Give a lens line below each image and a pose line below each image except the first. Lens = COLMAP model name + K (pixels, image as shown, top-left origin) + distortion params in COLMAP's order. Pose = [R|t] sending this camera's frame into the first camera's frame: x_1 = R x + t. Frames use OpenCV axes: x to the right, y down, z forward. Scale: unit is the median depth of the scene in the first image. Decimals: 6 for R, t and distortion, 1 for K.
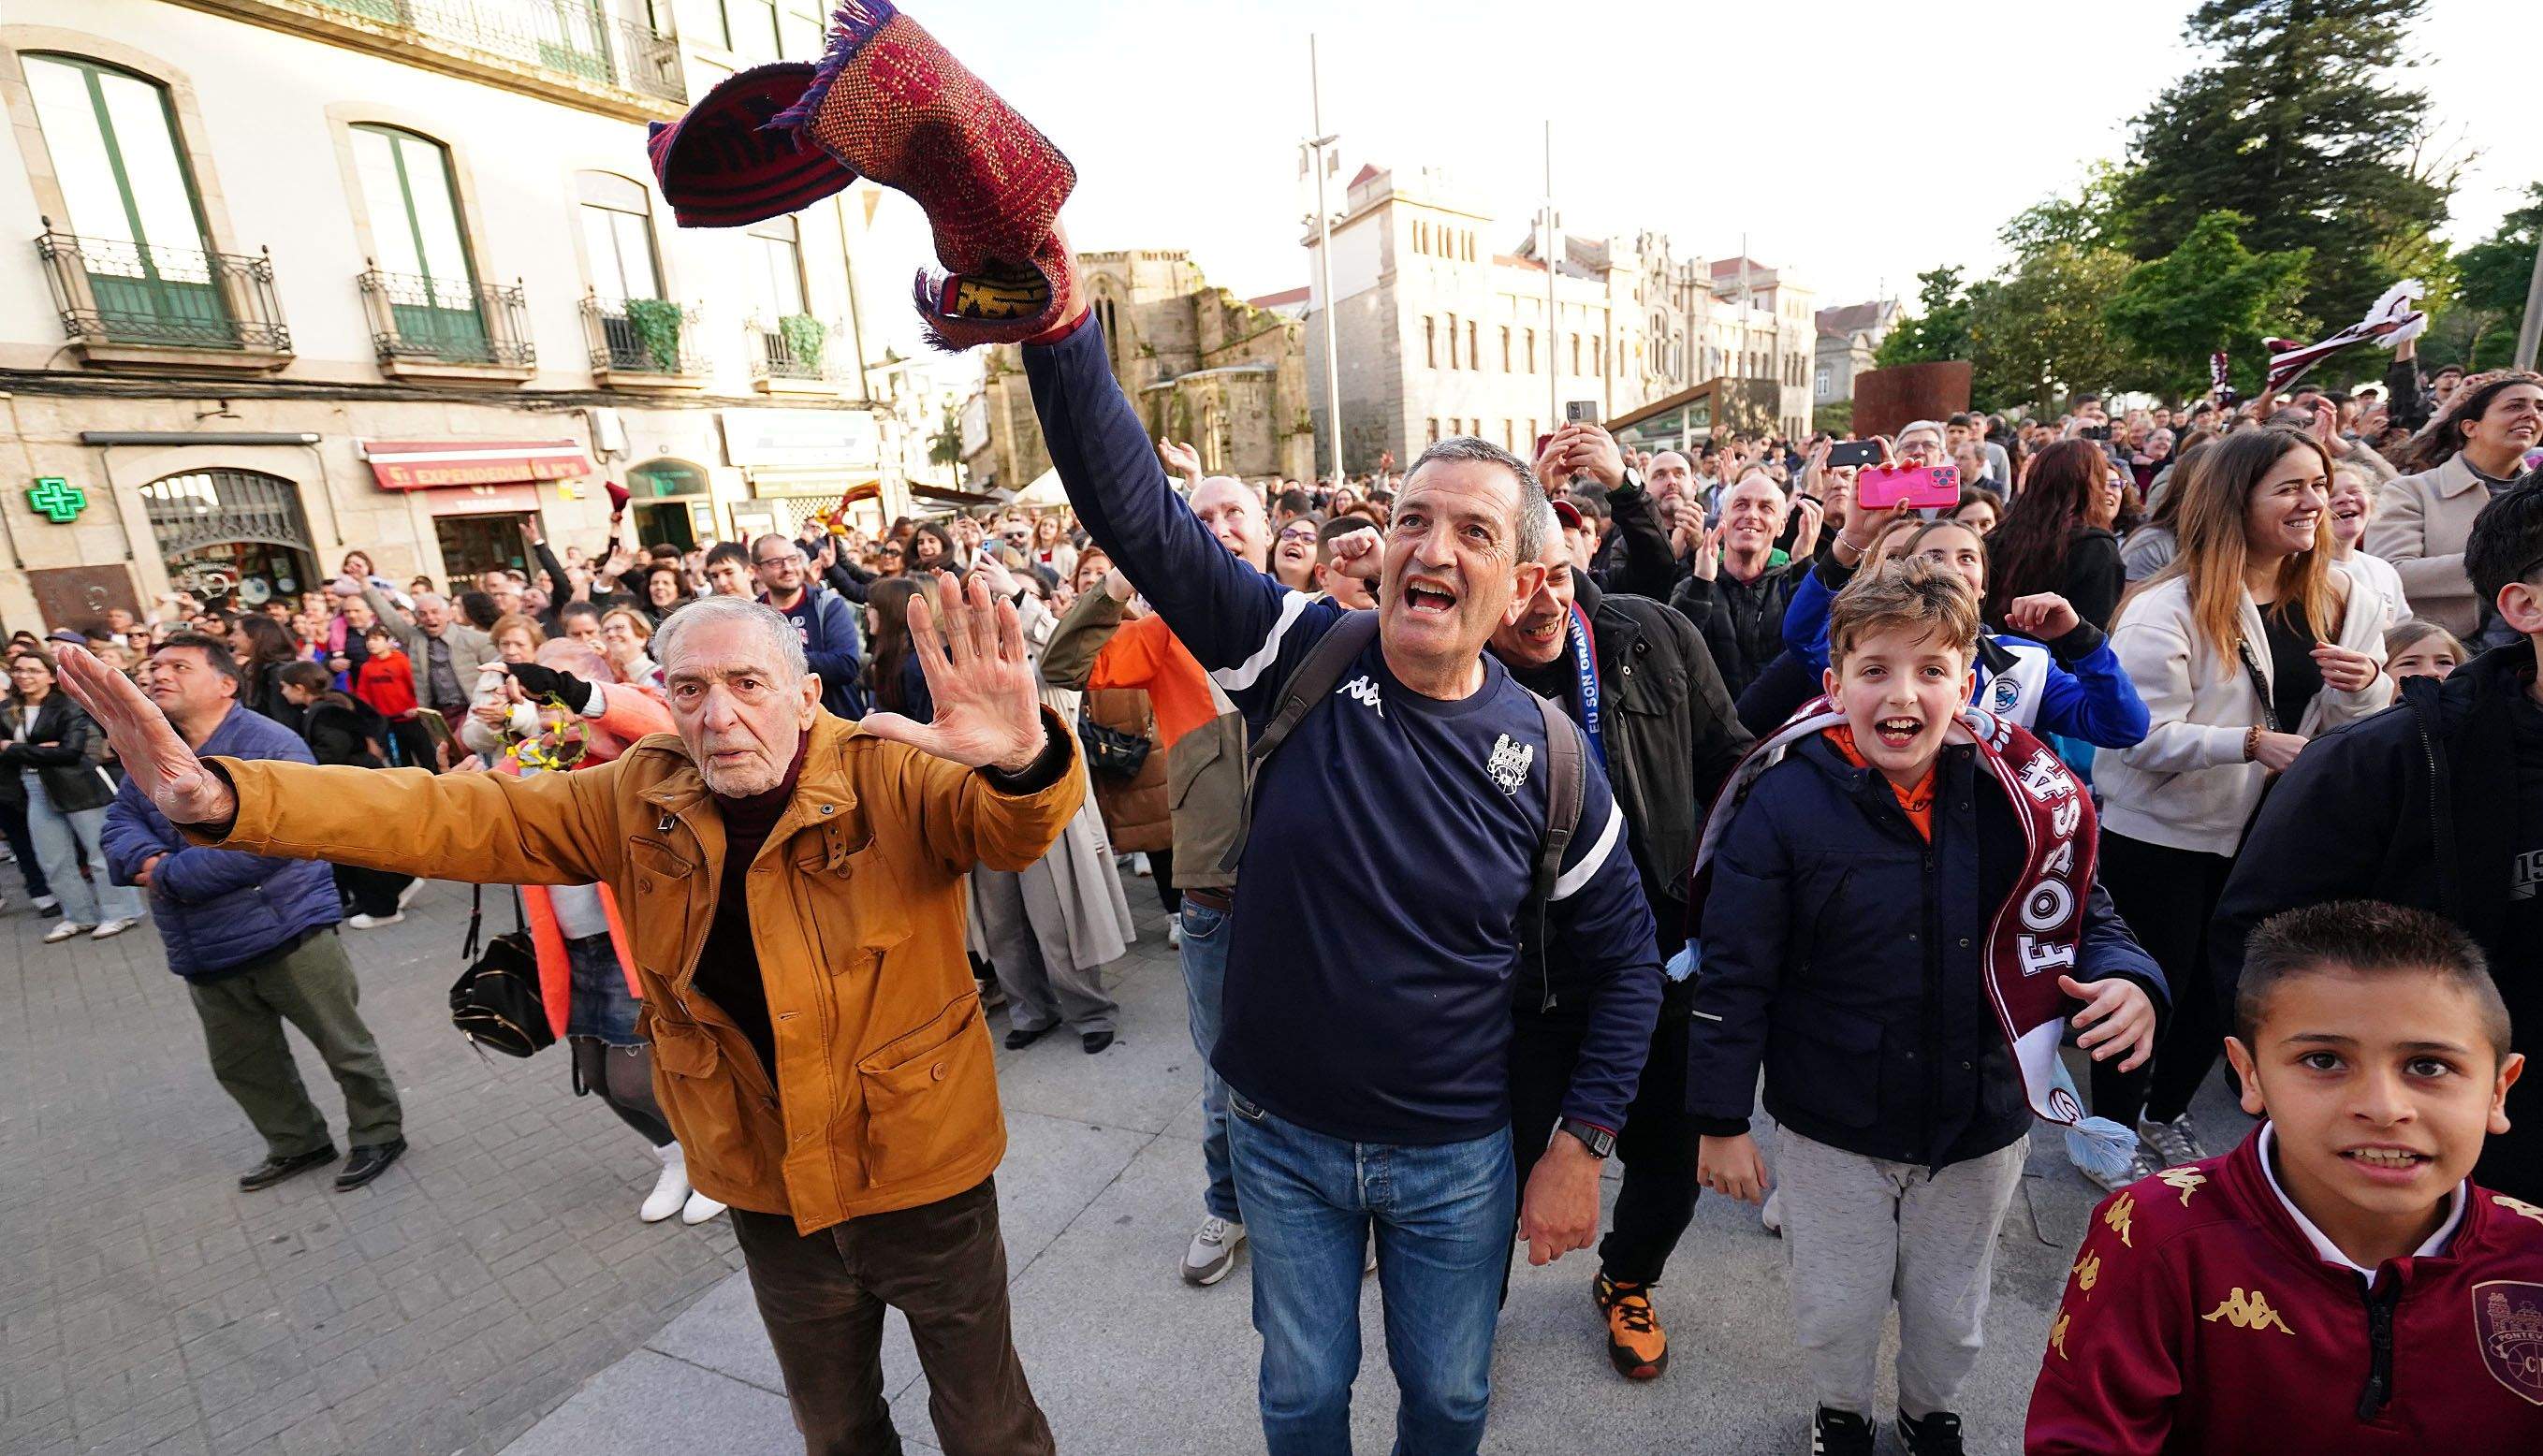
lens RADIAL K [[1184.7, 0, 1238.5], [0, 1184.7, 832.6], [0, 0, 1]] dist [-0.045885, 0.016190]
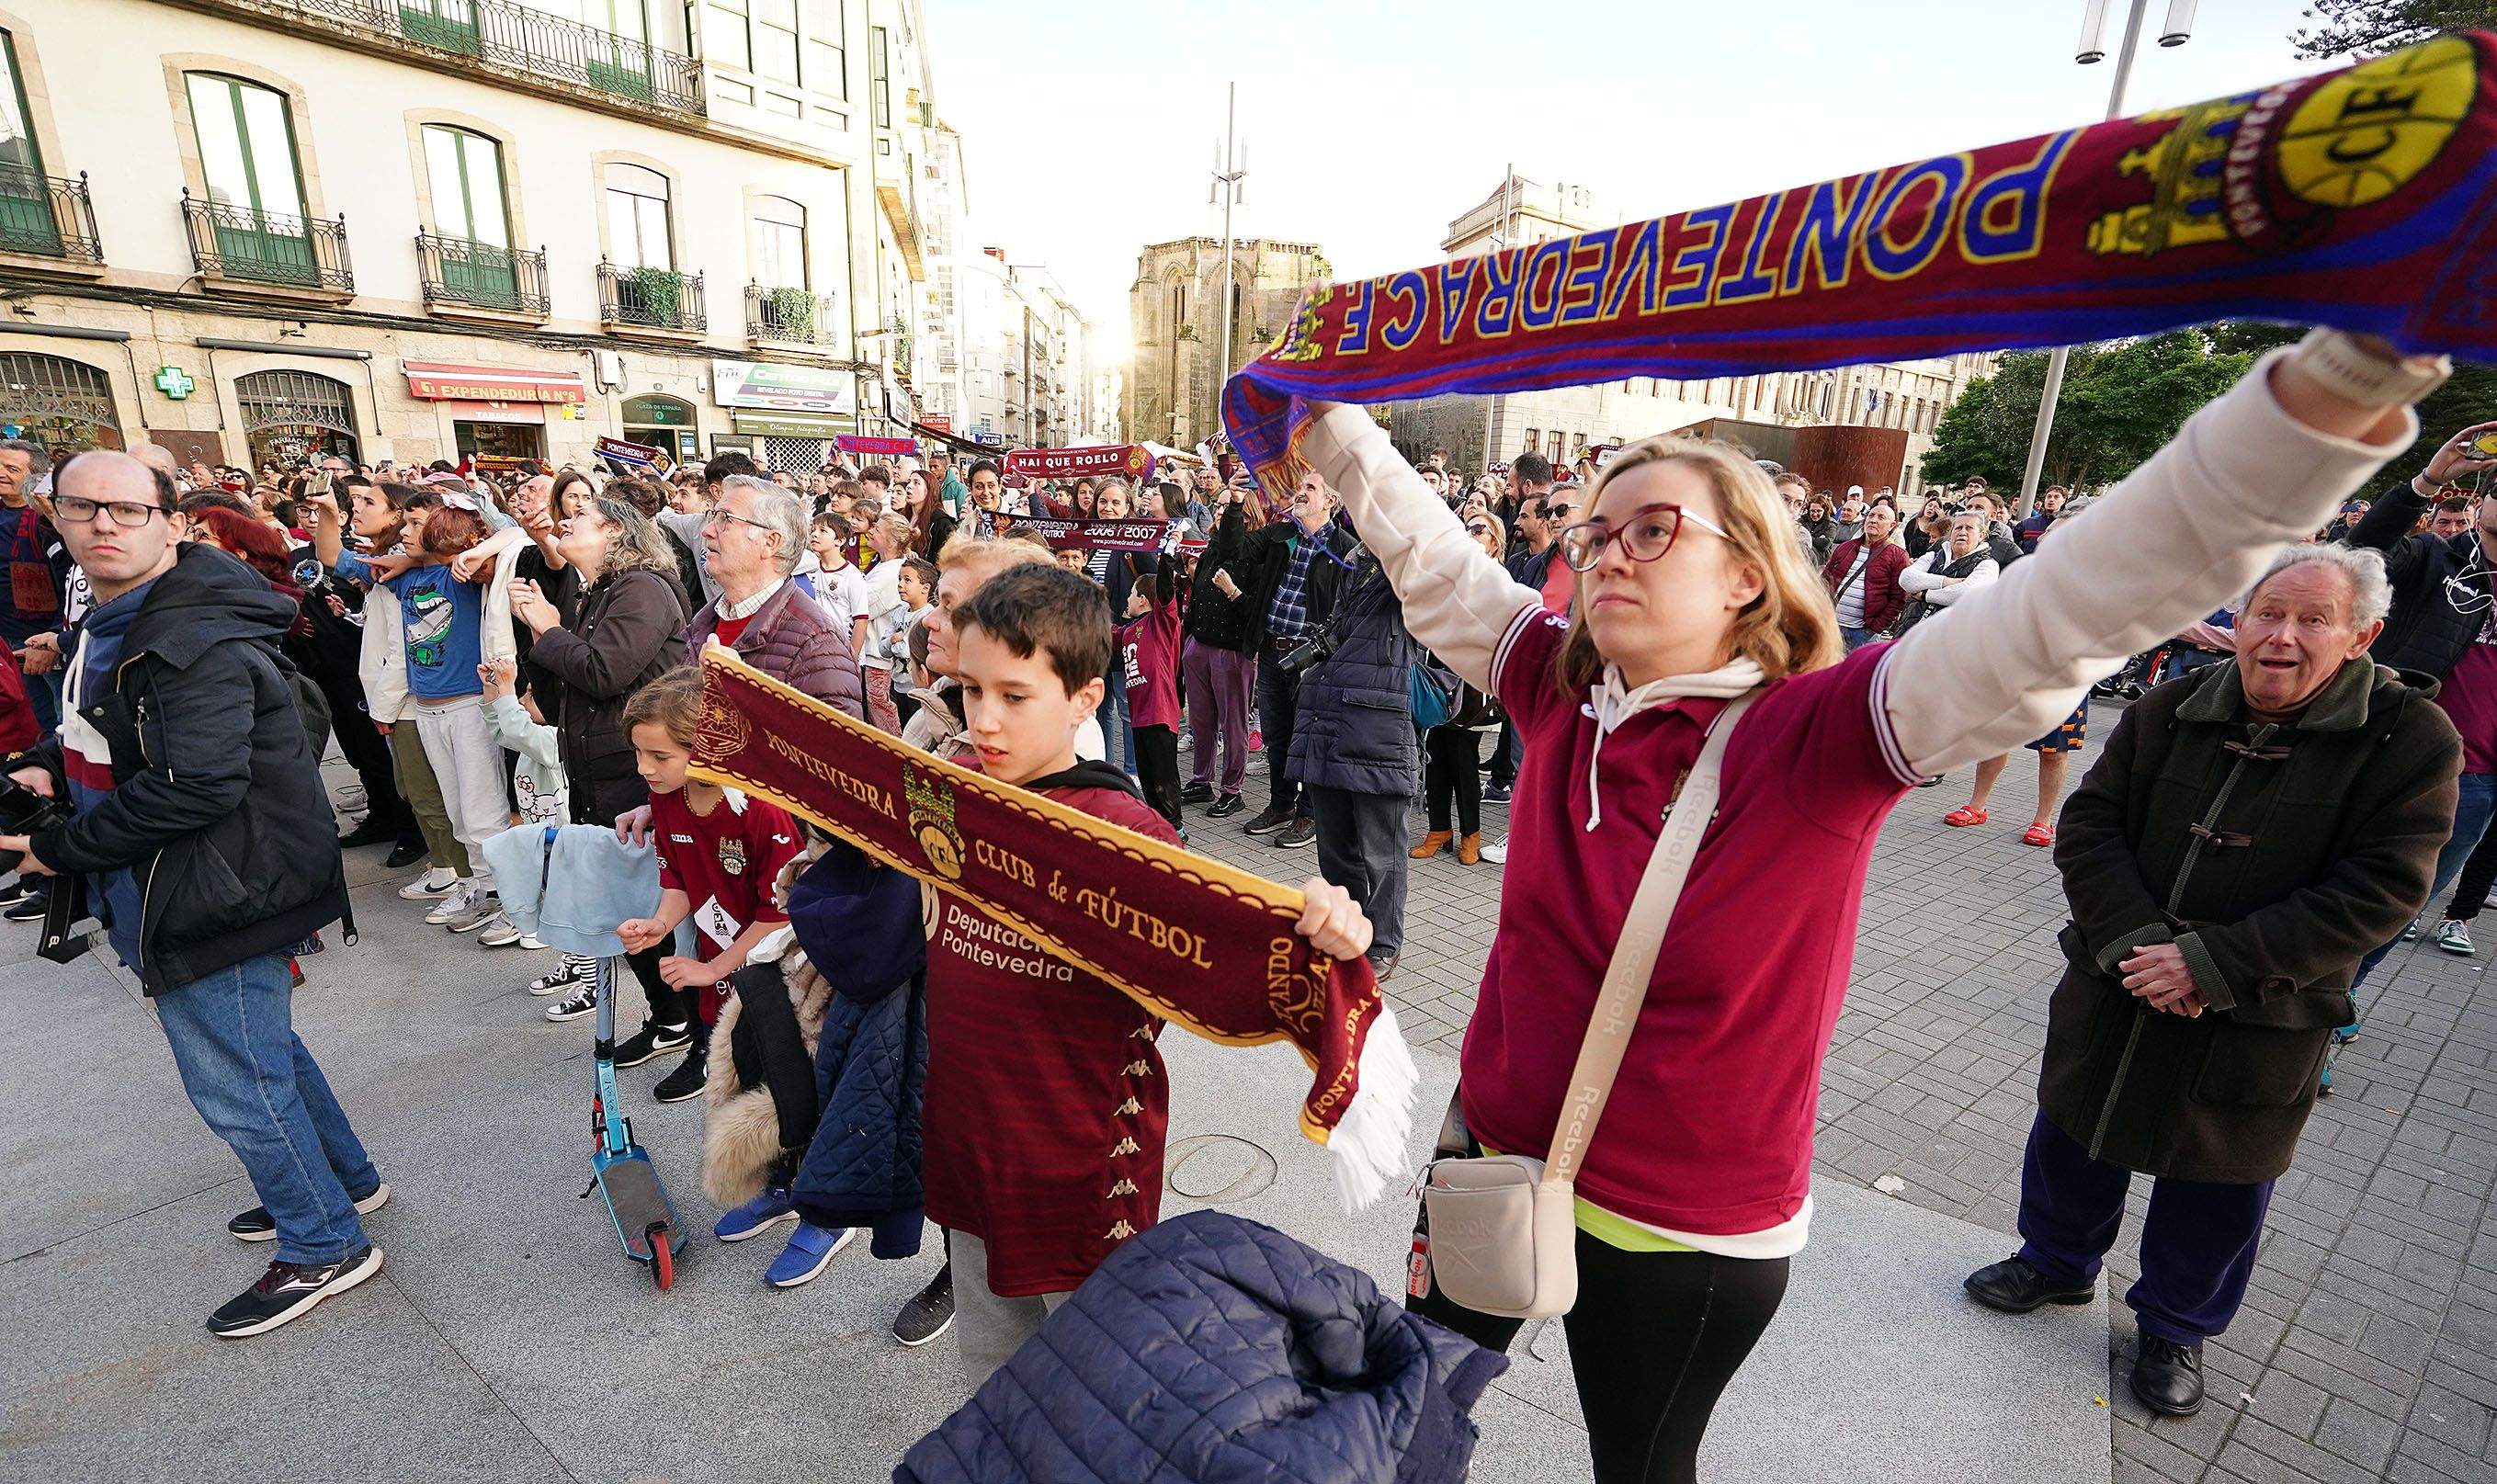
lens RADIAL K [[1146.2, 0, 1216.8], [0, 1146.2, 845.4], [0, 0, 1]] dist [-0.048247, 0.016731]
pose [[0.976097, 0.162821, -0.143955, 0.169584], [-0.157181, 0.986313, 0.049799, 0.004054], [0.150093, -0.025981, 0.988330, -0.064613]]
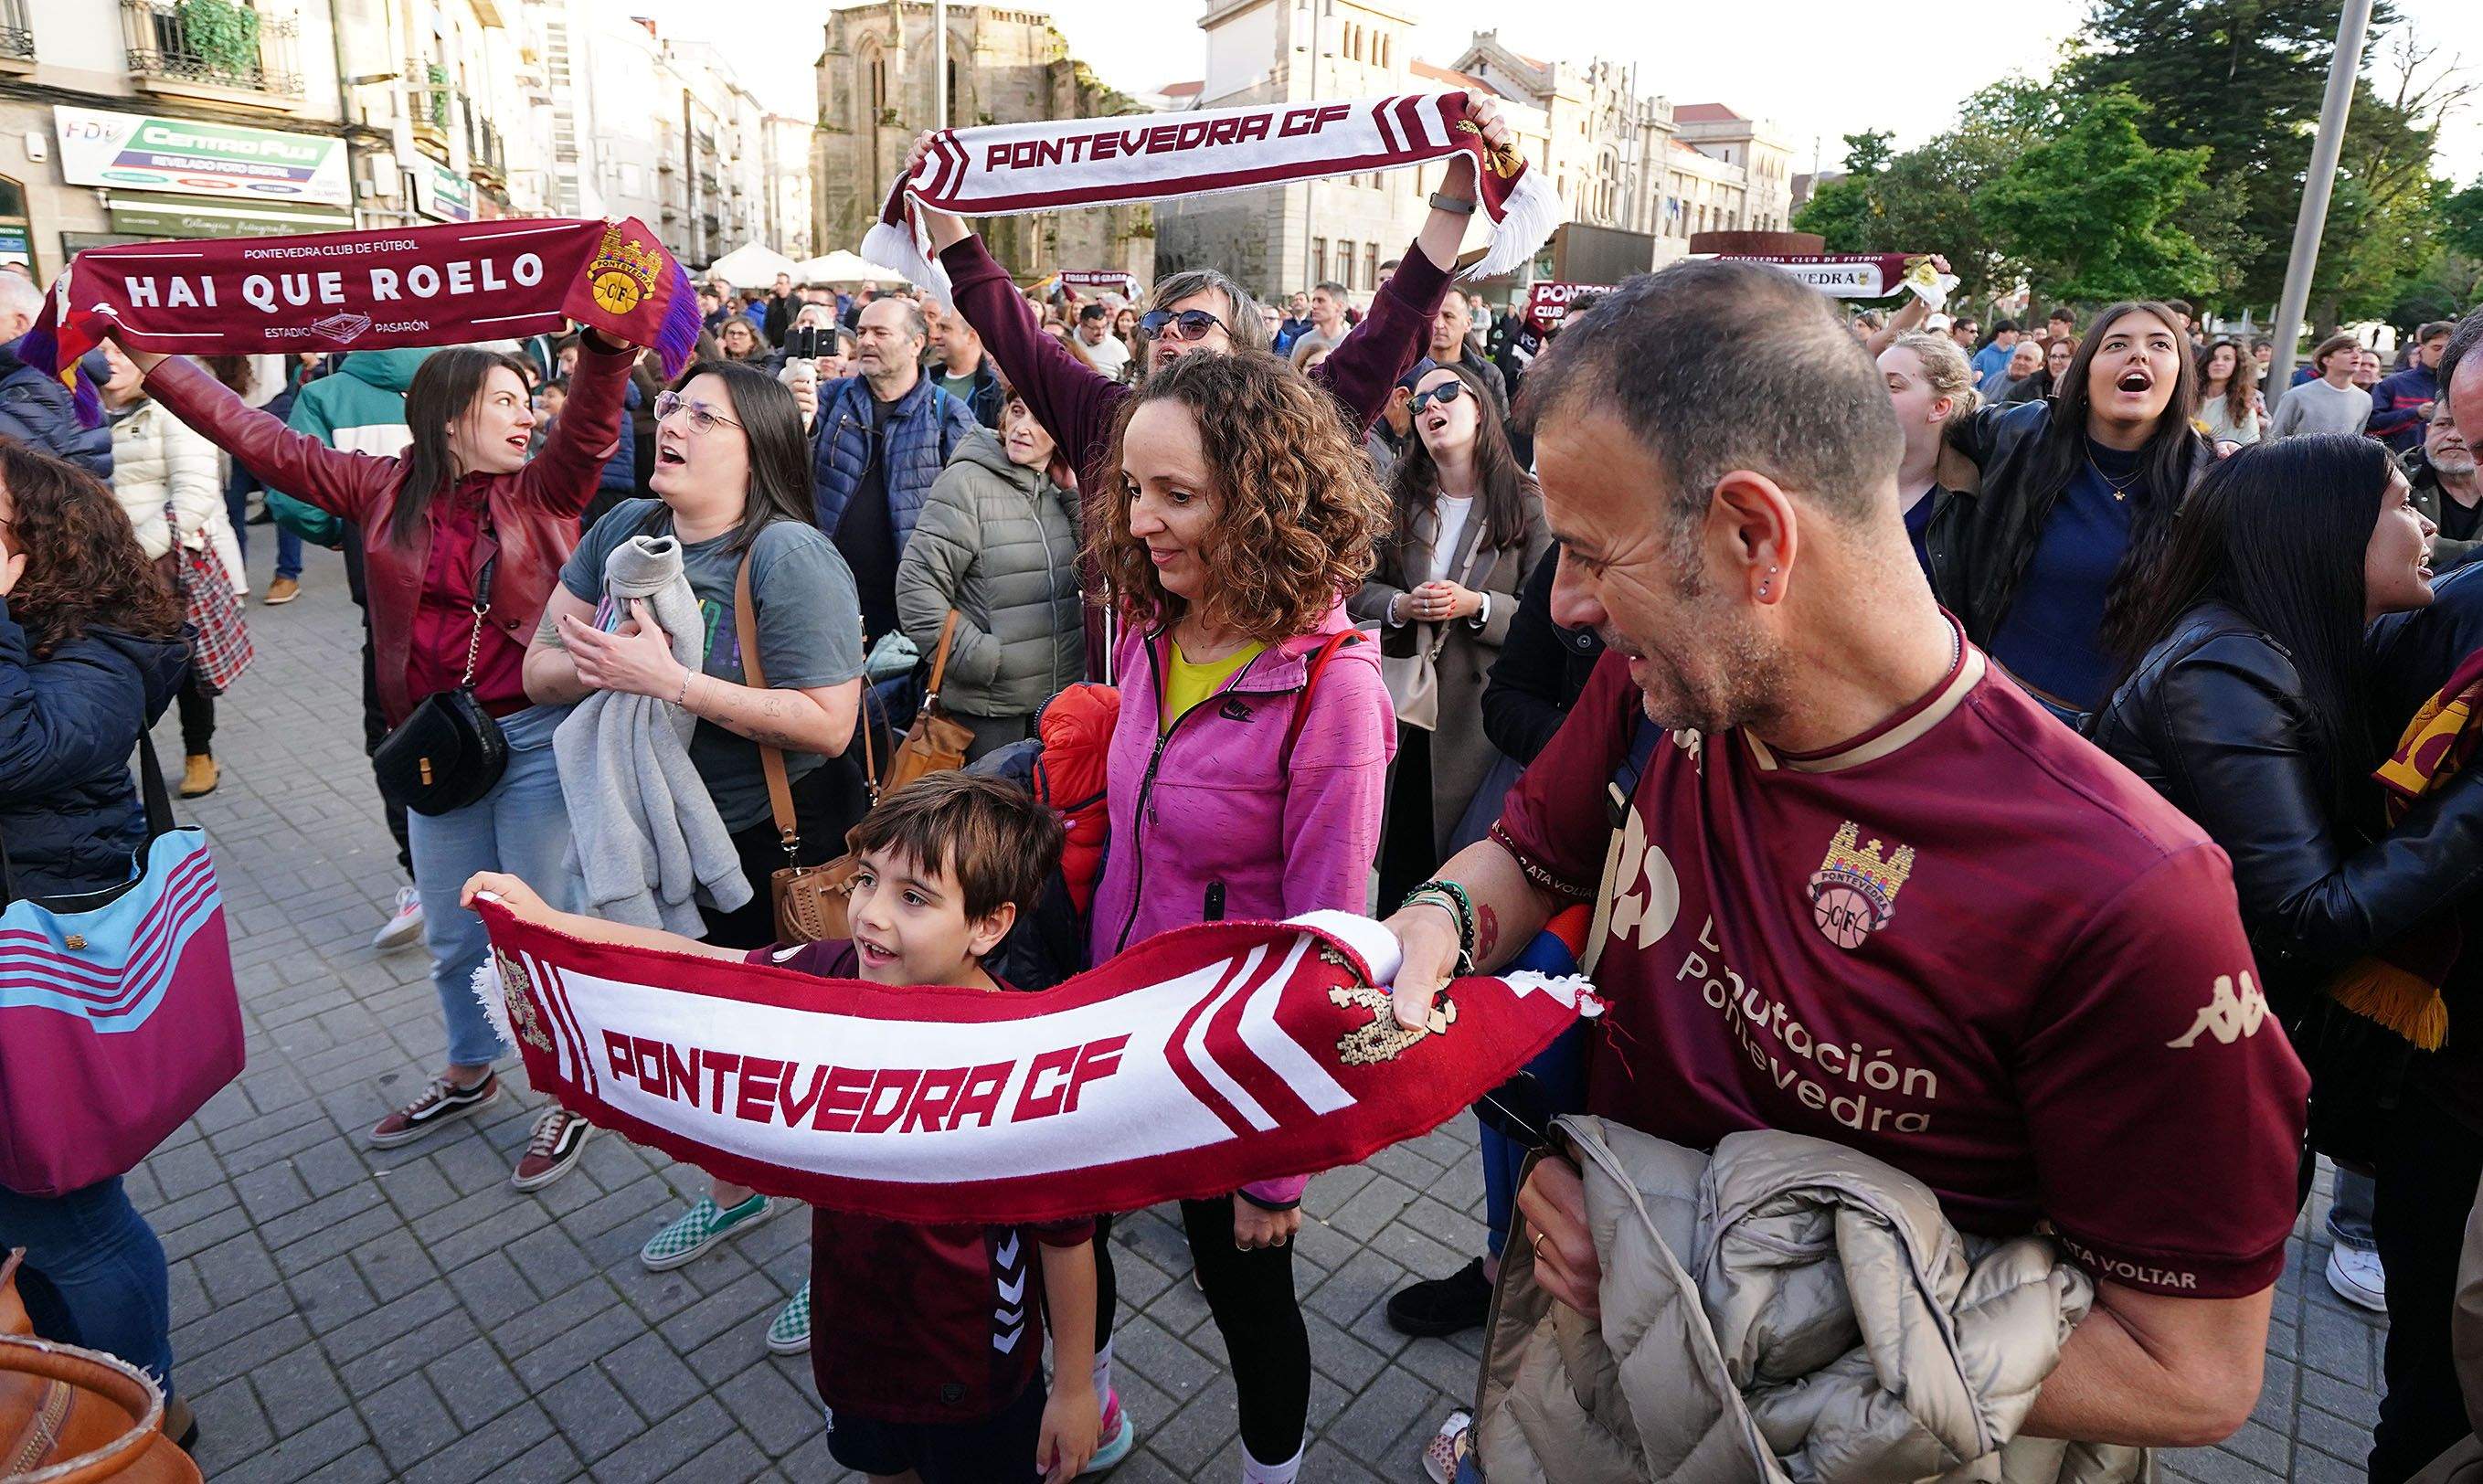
lens RADIAL K [[1326.4, 0, 1237.4], [0, 1326.4, 628.5], [0, 0, 1]] dist [-0.069883, 0.033196]
pose [[0.993535, 0.100030, 0.053684, 0.142317], [-0.097902, 0.994355, -0.040919, -0.036508], [-0.057474, 0.035399, 0.997719, 0.081045]]
